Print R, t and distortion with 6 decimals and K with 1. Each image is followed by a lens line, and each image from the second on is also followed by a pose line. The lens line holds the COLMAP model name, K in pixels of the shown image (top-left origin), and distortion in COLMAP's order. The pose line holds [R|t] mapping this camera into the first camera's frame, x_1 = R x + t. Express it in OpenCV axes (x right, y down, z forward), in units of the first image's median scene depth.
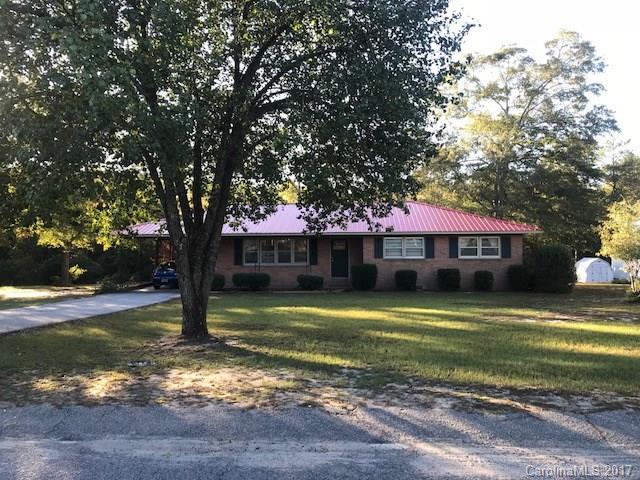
lens RADIAL K [[514.3, 0, 315.8], [0, 514.3, 236.9], [0, 0, 1]] dist [0.001886, -0.004974]
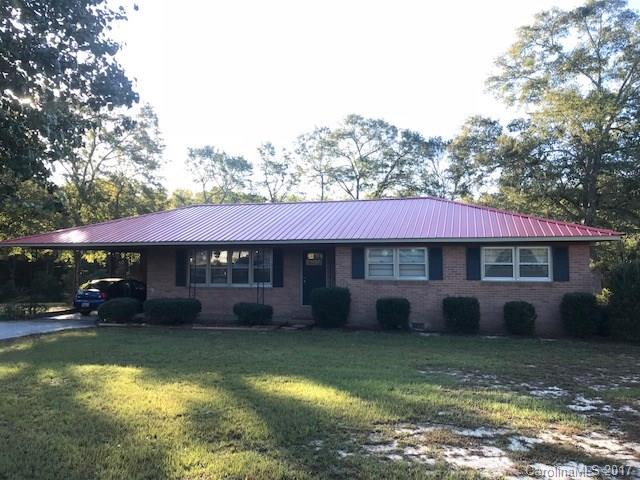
lens RADIAL K [[514.3, 0, 315.8], [0, 514.3, 236.9], [0, 0, 1]] dist [0.001886, -0.004974]
pose [[0.981080, -0.002831, -0.193585, 0.199695], [-0.003873, 0.999406, -0.034243, 0.010504], [0.193567, 0.034344, 0.980486, 0.345556]]
